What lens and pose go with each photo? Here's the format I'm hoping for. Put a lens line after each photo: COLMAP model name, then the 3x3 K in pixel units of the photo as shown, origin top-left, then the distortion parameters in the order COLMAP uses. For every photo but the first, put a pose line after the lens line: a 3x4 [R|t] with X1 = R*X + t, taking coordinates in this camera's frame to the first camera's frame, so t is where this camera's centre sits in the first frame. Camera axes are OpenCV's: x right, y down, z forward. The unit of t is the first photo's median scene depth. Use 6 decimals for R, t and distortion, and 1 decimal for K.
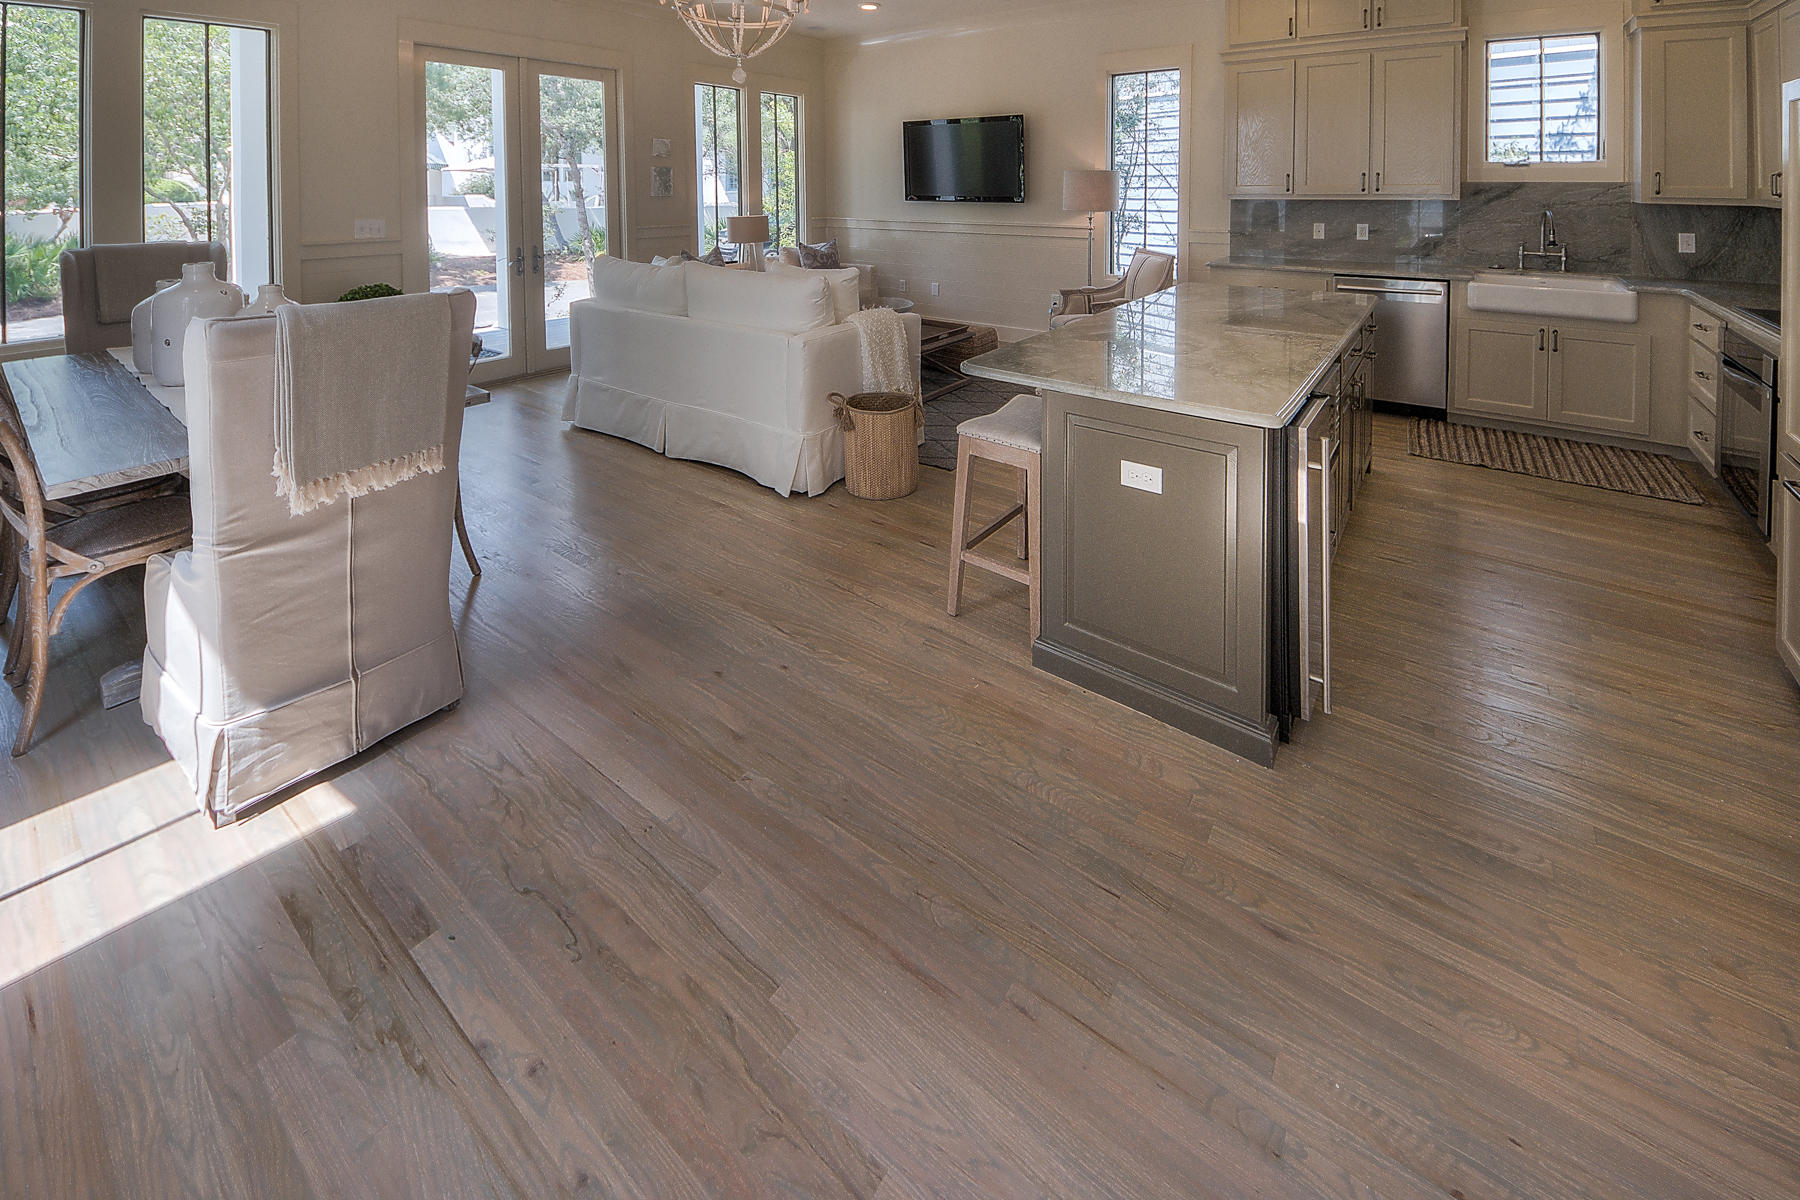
lens RADIAL K [[726.7, 0, 906.8], [0, 726.7, 342.6], [0, 0, 1]] dist [0.035531, -0.017265]
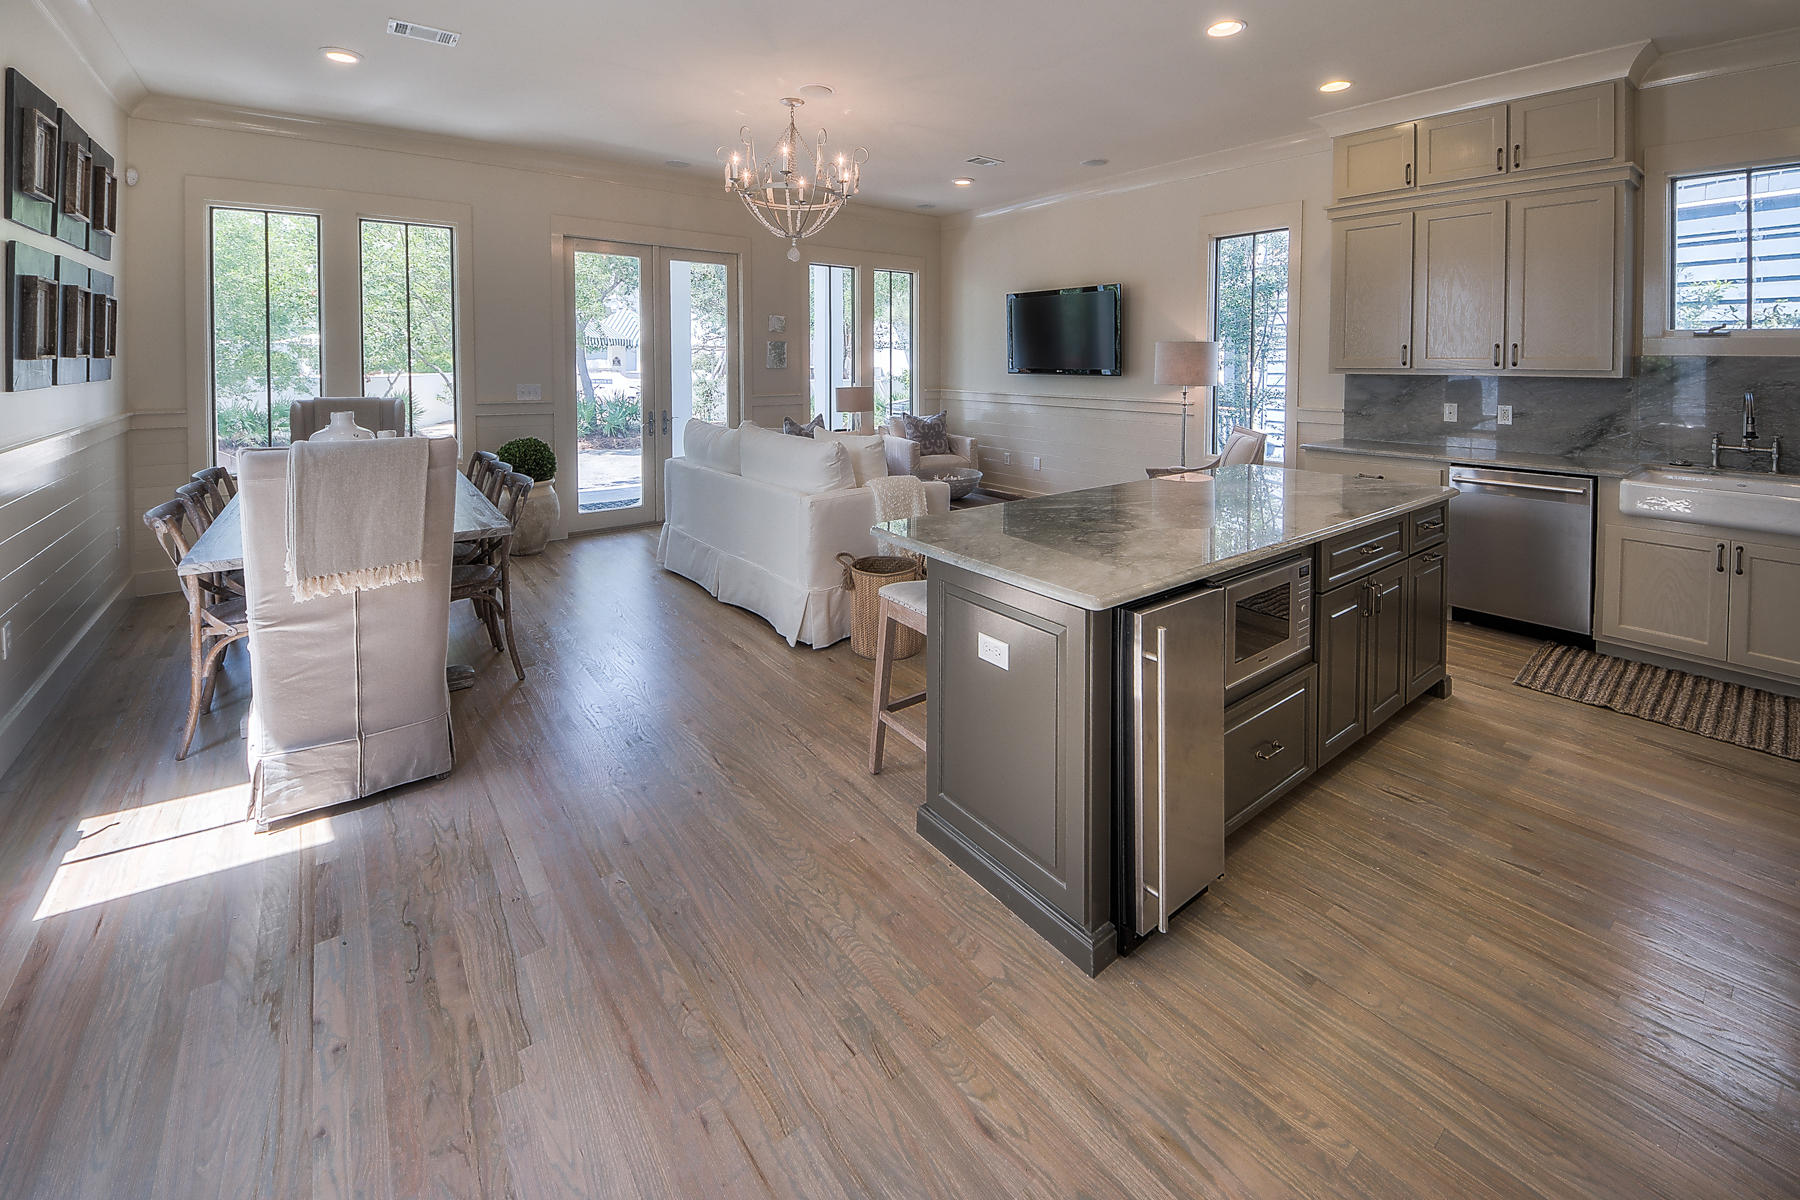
lens RADIAL K [[725.0, 0, 907.7], [0, 725.0, 511.2], [0, 0, 1]] dist [0.052702, -0.033279]
pose [[0.959322, 0.060873, -0.275672, 0.374517], [-0.063017, 0.998012, 0.001081, 0.001612], [0.275190, 0.016335, 0.961251, 0.021870]]
